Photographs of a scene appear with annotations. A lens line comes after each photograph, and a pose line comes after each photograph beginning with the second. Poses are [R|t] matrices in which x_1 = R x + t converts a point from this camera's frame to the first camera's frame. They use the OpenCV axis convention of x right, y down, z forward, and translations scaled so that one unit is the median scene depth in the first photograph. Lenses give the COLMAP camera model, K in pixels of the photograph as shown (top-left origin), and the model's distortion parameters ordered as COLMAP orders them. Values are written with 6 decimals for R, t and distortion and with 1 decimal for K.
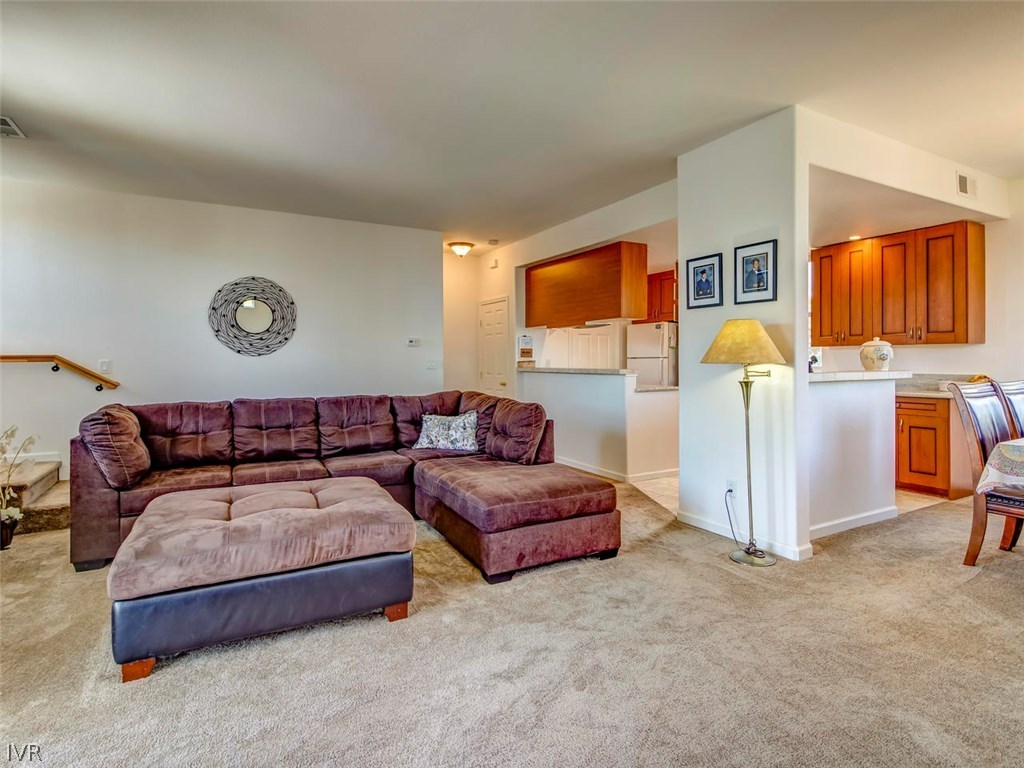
lens RADIAL K [[536.7, 0, 514.7], [0, 536.7, 359.1], [0, 0, 1]] dist [-0.000721, 0.000028]
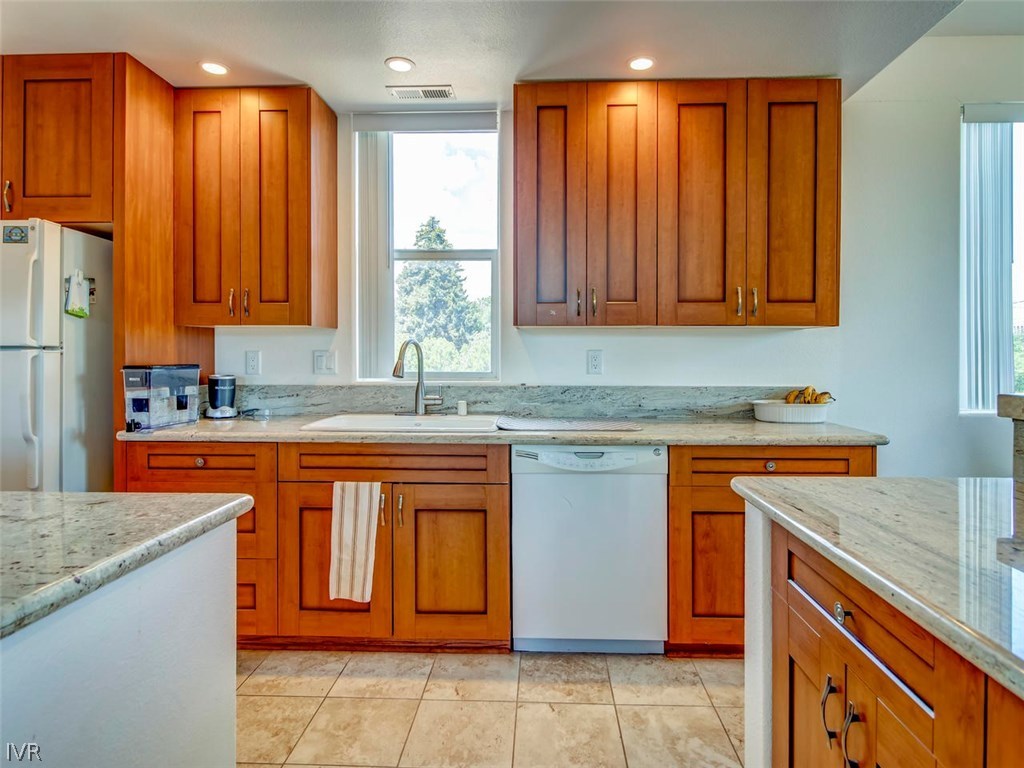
lens RADIAL K [[582.4, 0, 514.9], [0, 582.4, 358.9], [0, 0, 1]] dist [-0.002953, -0.000980]
pose [[0.521720, -0.000741, 0.853116, 0.224026], [-0.006281, 0.999969, 0.004710, 0.000421], [-0.853094, -0.007815, 0.521699, 0.956702]]
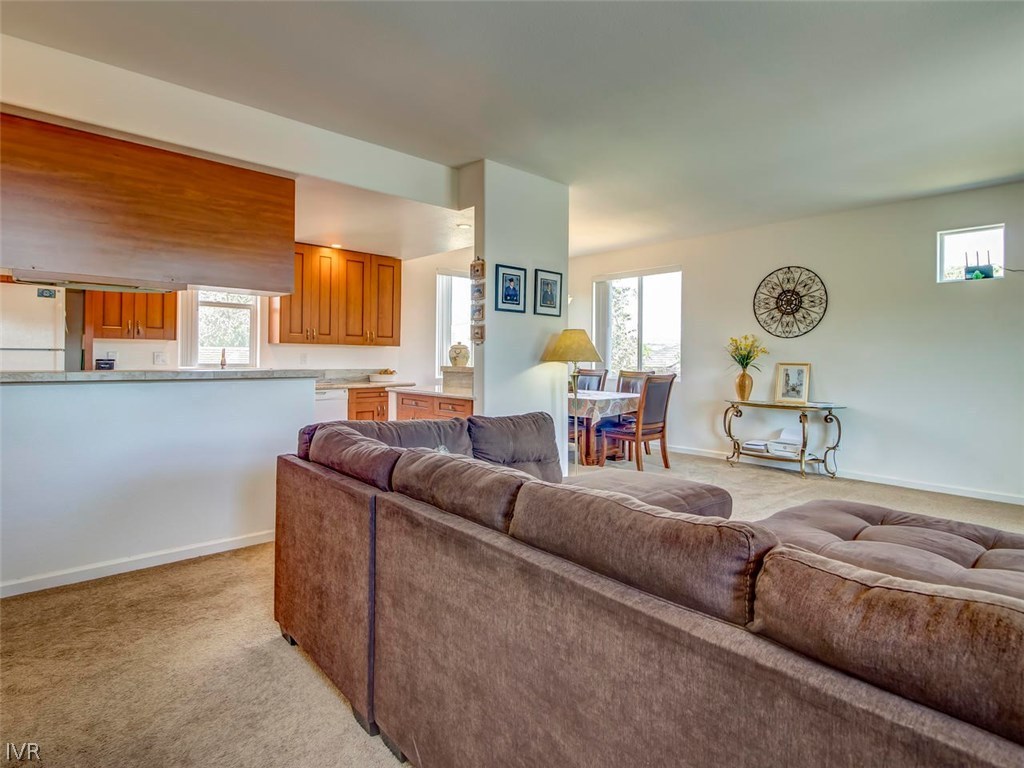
lens RADIAL K [[536.7, 0, 514.7], [0, 536.7, 359.1], [0, 0, 1]] dist [-0.000721, 0.000028]
pose [[-0.218288, 0.000805, 0.975884, -0.601406], [-0.011070, 0.999933, -0.003301, 0.005456], [-0.975822, -0.011524, -0.218264, 0.994859]]
